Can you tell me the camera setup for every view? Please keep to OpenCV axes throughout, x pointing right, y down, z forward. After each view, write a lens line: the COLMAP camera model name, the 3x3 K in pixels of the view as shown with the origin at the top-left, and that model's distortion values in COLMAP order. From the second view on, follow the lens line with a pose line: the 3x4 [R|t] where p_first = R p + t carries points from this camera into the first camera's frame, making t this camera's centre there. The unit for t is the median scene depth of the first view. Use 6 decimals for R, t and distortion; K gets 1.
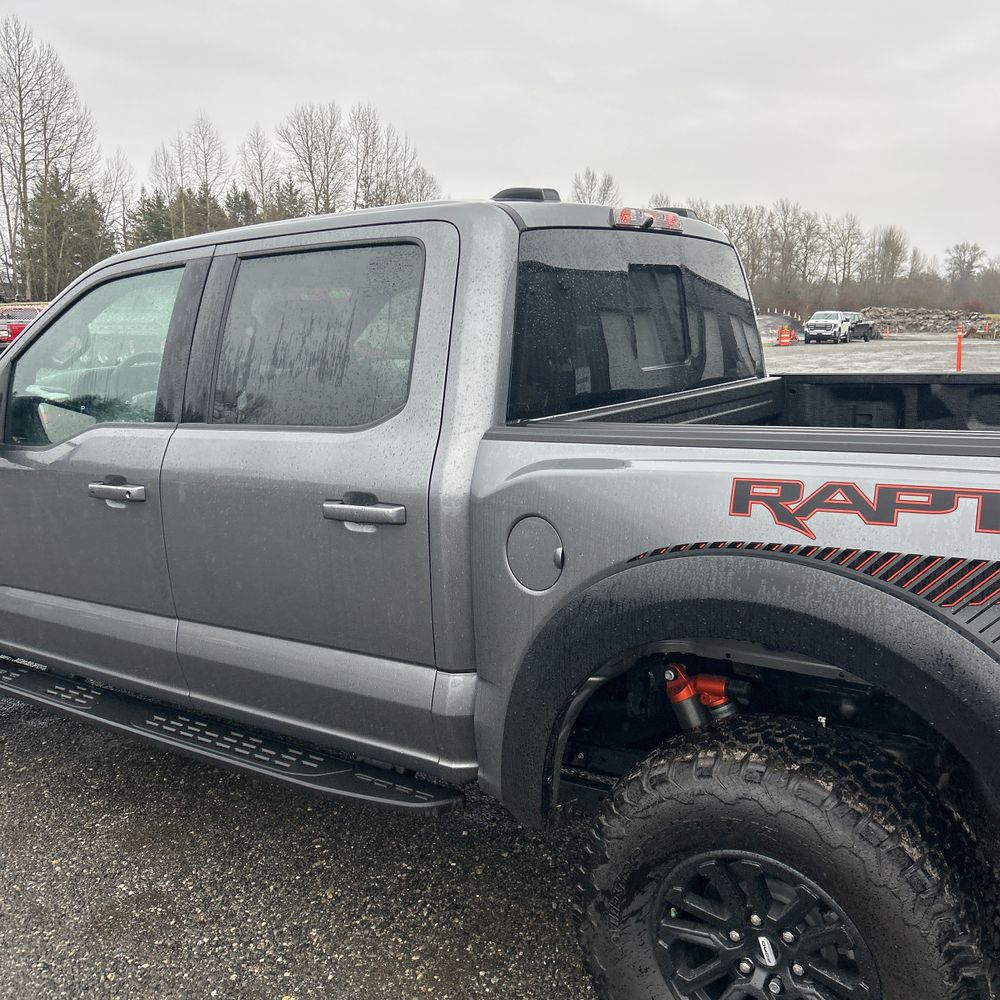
lens RADIAL K [[1009.6, 0, 498.8], [0, 1009.6, 510.1], [0, 0, 1]] dist [0.024033, 0.000000]
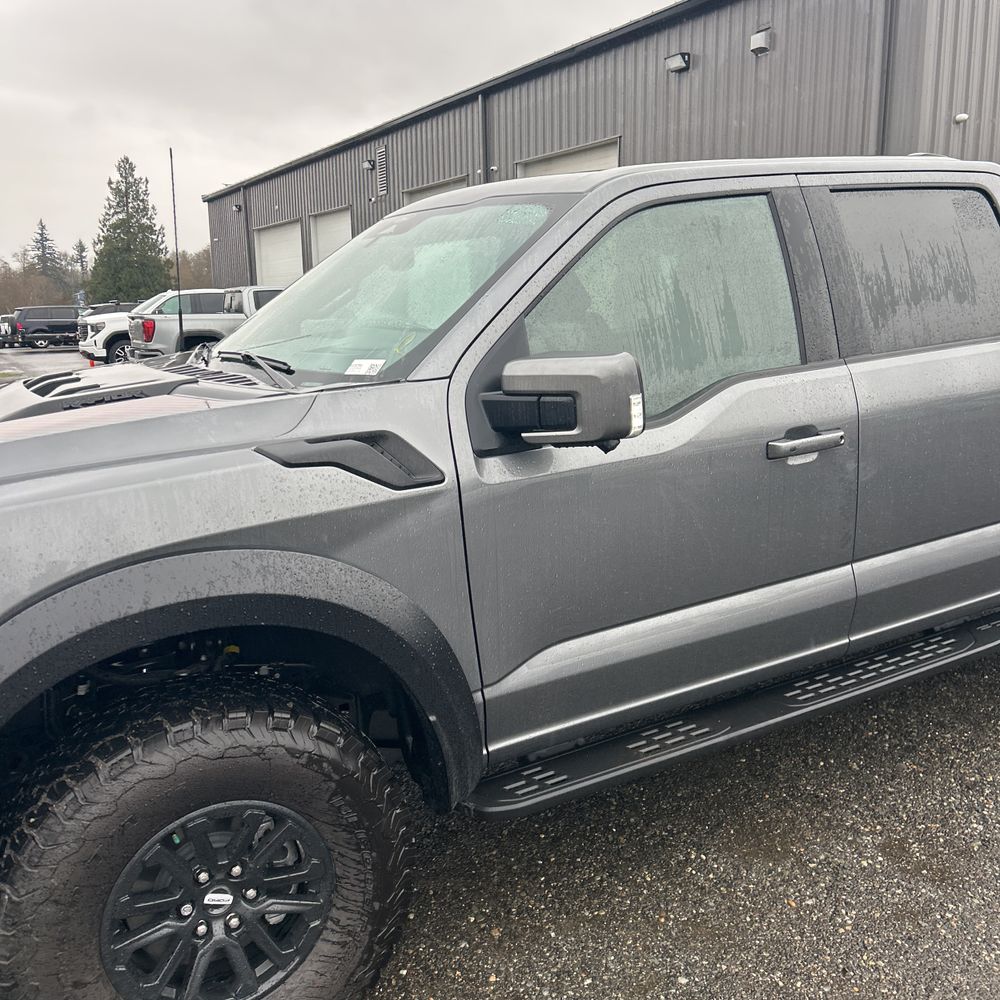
lens RADIAL K [[1008.8, 0, 503.7], [0, 1008.8, 504.1], [0, 0, 1]] dist [0.026055, 0.000000]
pose [[0.424238, -0.186413, 0.886156, -1.242982], [0.203840, 0.973126, 0.107122, -0.111632], [-0.882310, 0.135189, 0.450836, 0.812650]]
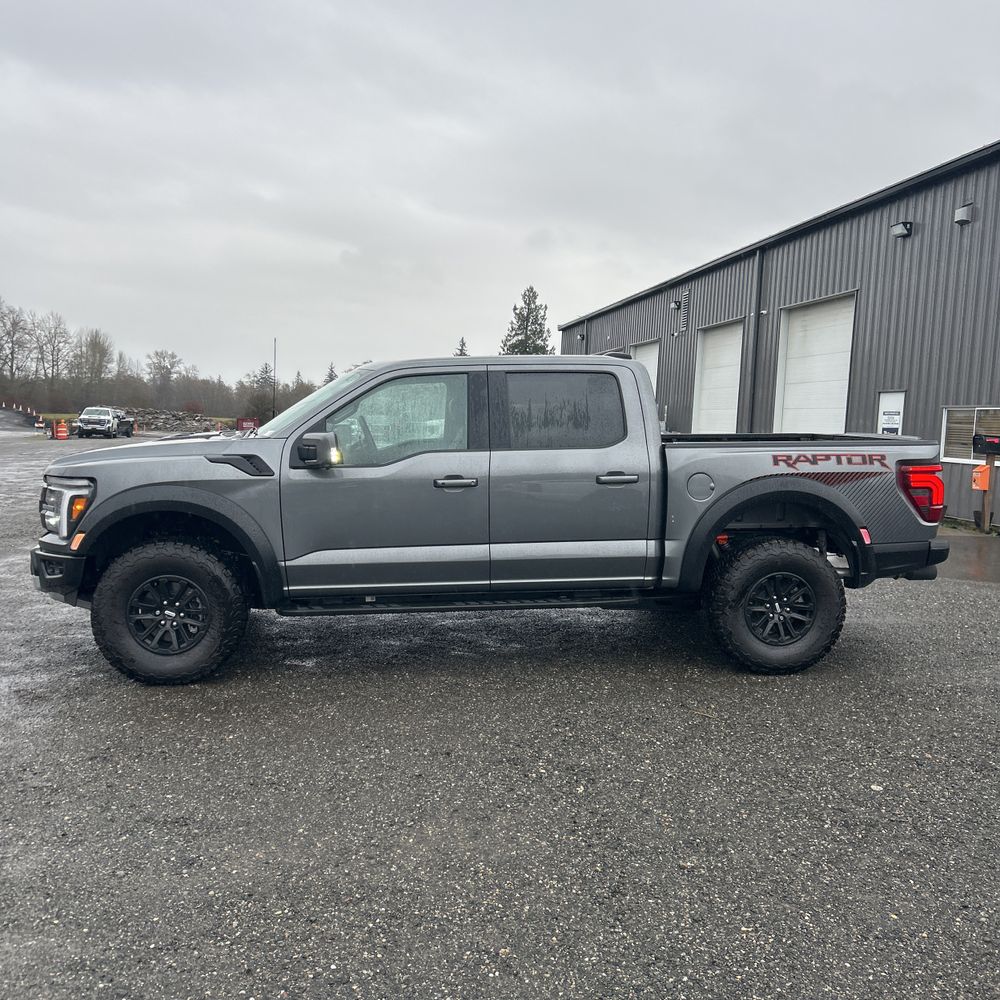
lens RADIAL K [[1008.8, 0, 494.6], [0, 1008.8, 500.7], [0, 0, 1]] dist [0.026055, 0.000000]
pose [[0.735052, -0.025570, 0.677528, -1.597494], [0.096352, 0.993086, -0.067054, 0.149627], [-0.671129, 0.114570, 0.732434, -0.472428]]
